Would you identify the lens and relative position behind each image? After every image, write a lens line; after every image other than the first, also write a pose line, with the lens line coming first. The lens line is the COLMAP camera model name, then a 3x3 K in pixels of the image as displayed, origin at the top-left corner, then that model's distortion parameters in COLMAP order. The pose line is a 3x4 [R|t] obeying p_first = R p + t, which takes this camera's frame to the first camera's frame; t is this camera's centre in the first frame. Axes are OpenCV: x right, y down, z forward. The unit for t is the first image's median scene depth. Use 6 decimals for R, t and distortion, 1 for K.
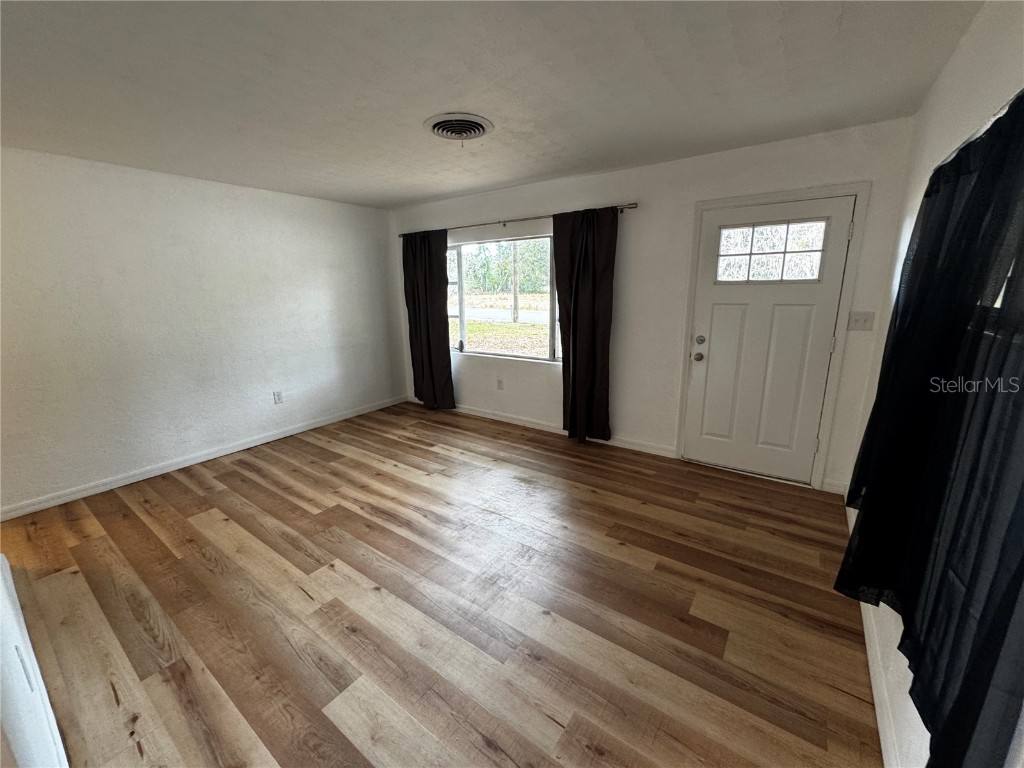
lens RADIAL K [[409.3, 0, 515.1], [0, 409.3, 380.7], [0, 0, 1]] dist [0.000910, 0.000380]
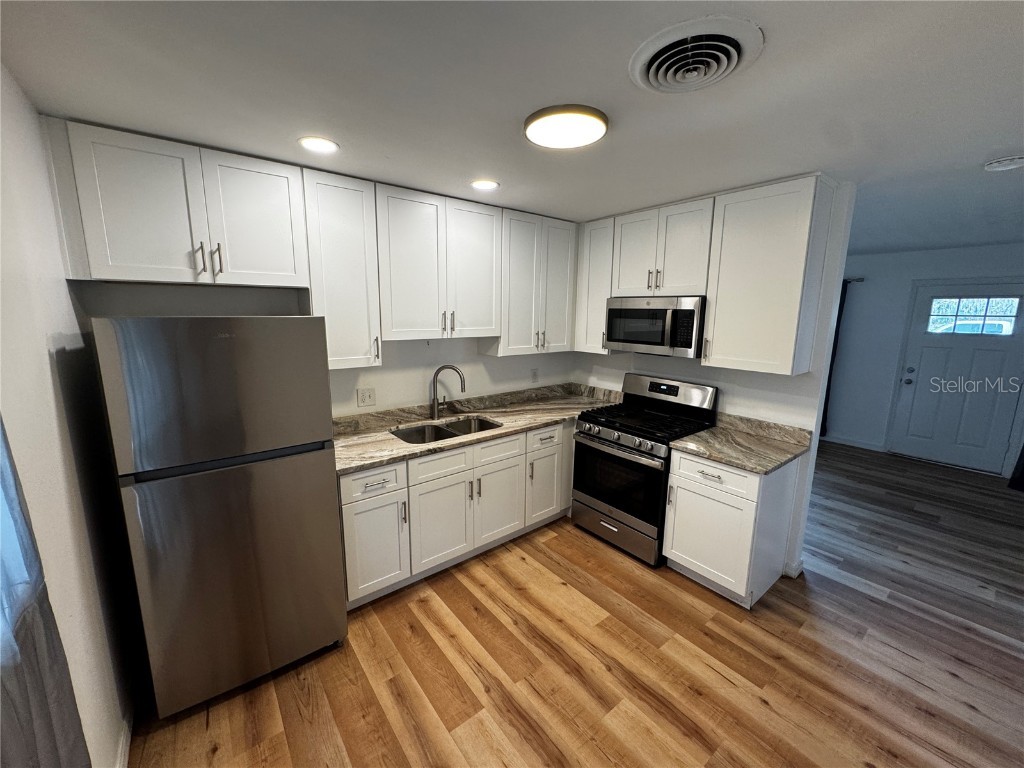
lens RADIAL K [[409.3, 0, 515.1], [0, 409.3, 380.7], [0, 0, 1]] dist [0.000910, 0.000380]
pose [[0.961770, 0.072386, -0.264119, -0.547557], [-0.085603, 0.995571, -0.038862, 0.122661], [0.260136, 0.059986, 0.963707, -0.827139]]
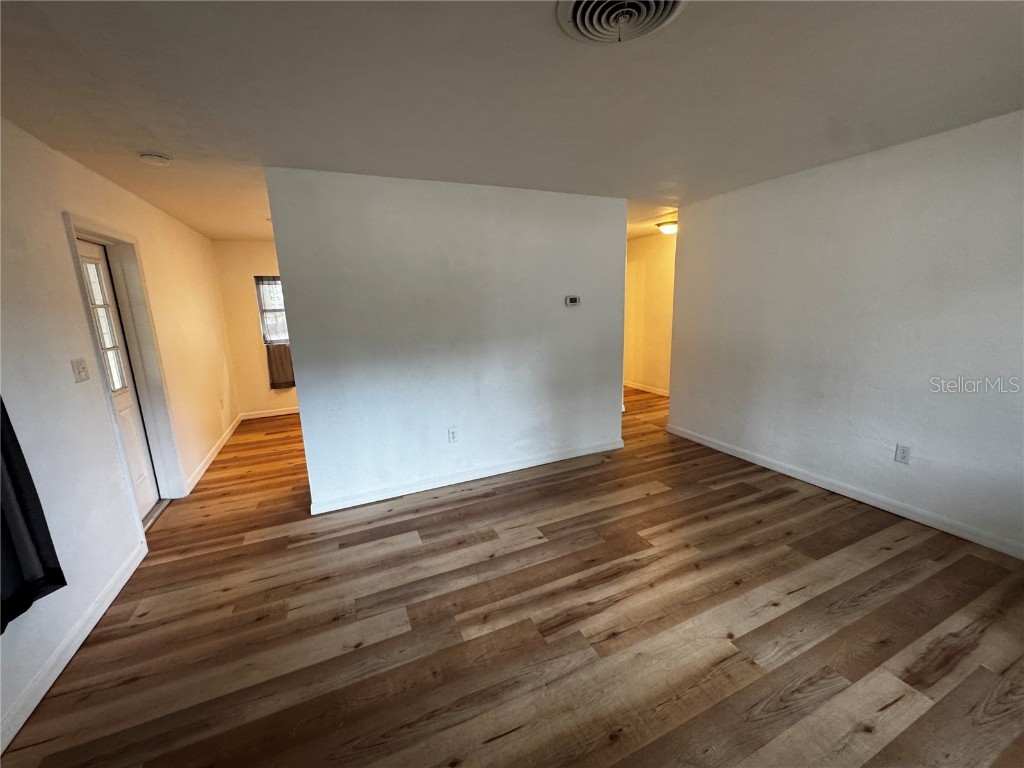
lens RADIAL K [[409.3, 0, 515.1], [0, 409.3, 380.7], [0, 0, 1]] dist [0.000910, 0.000380]
pose [[-0.501660, 0.201397, -0.841294, 0.360625], [-0.152810, 0.936598, 0.315331, -0.245628], [0.851461, 0.286747, -0.439078, 0.960142]]
